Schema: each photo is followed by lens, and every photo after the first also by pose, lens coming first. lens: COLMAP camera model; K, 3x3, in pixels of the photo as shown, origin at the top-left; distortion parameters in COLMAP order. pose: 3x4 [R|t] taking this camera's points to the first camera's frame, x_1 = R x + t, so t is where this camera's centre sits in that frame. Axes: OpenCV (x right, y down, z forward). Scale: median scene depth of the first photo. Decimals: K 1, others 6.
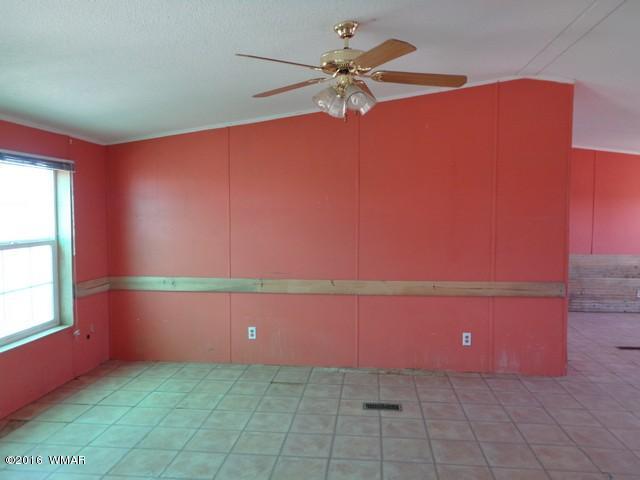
lens RADIAL K [[482.0, 0, 317.7], [0, 482.0, 240.8], [0, 0, 1]] dist [0.000585, 0.005923]
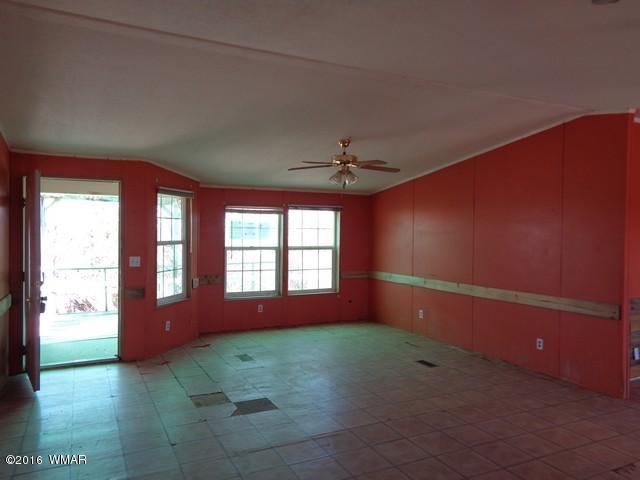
lens RADIAL K [[482.0, 0, 320.0], [0, 482.0, 238.9], [0, 0, 1]] dist [0.000585, 0.005923]
pose [[0.530504, 0.015766, -0.847536, 1.014002], [-0.065400, 0.997608, -0.022378, 0.011766], [0.845156, 0.067300, 0.530267, -0.080766]]
